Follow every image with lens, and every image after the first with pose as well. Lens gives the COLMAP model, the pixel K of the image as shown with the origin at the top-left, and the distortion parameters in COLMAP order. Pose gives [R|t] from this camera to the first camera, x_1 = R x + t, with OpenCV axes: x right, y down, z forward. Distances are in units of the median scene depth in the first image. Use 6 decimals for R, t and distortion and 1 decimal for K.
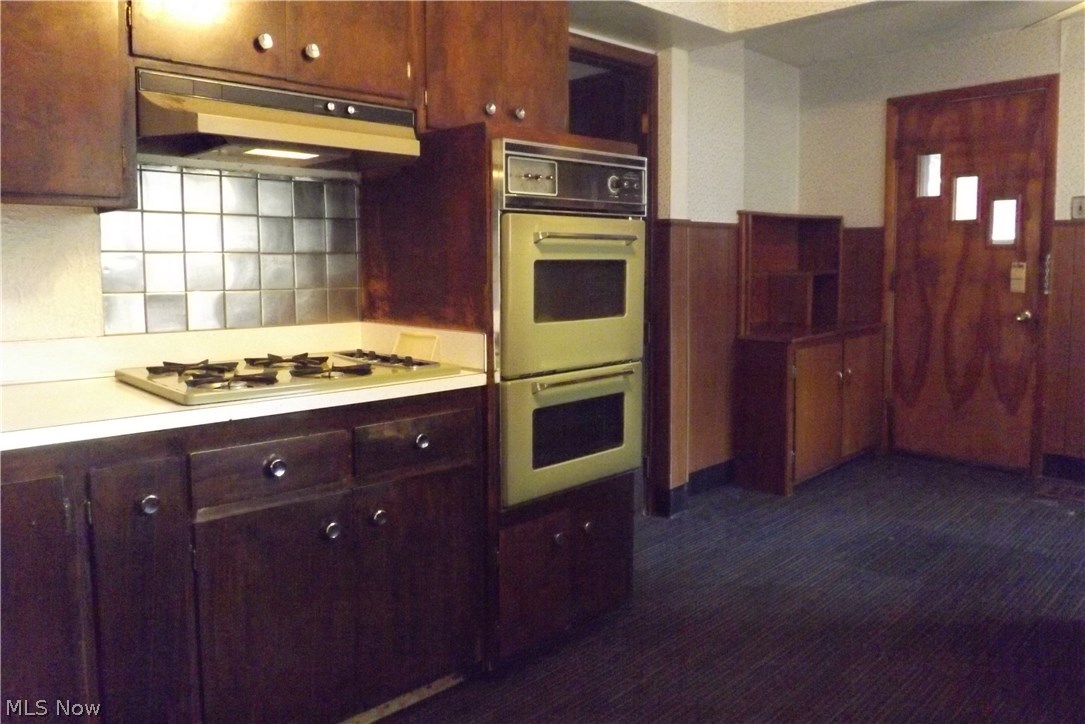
lens RADIAL K [[792.6, 0, 542.5], [0, 792.6, 362.0], [0, 0, 1]] dist [-0.033451, 0.001862]
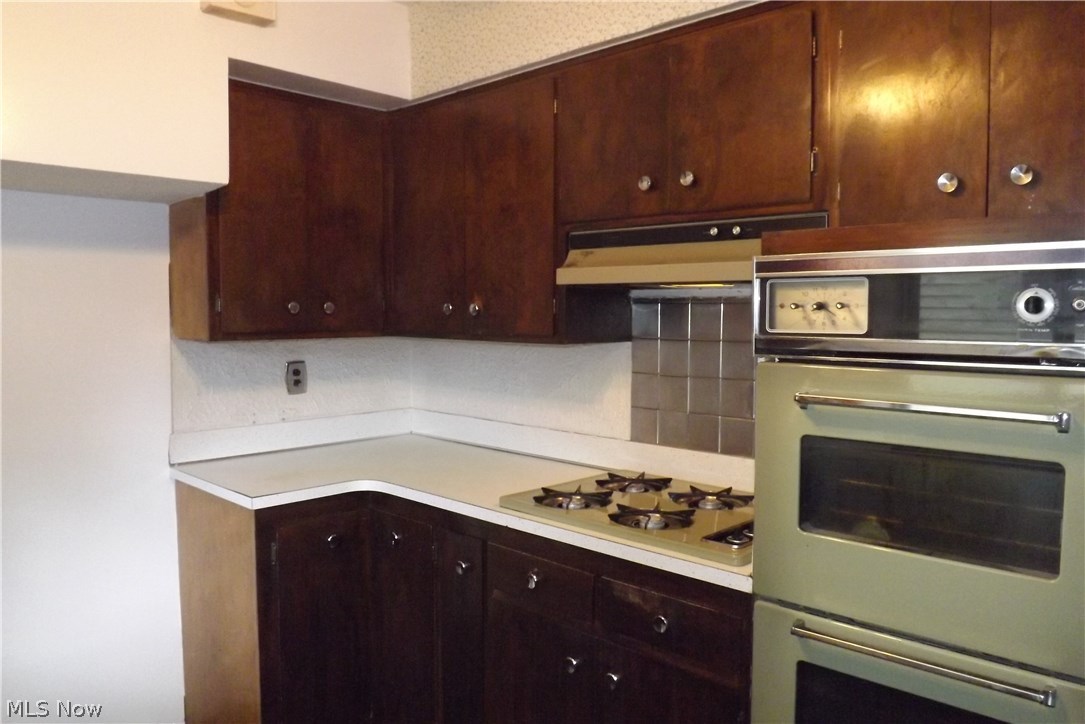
lens RADIAL K [[792.6, 0, 542.5], [0, 792.6, 362.0], [0, 0, 1]] dist [-0.033451, 0.001862]
pose [[0.046653, 0.072024, -0.996311, 0.618316], [-0.127770, 0.989635, 0.065558, -0.202182], [0.990706, 0.124240, 0.055372, 0.746469]]
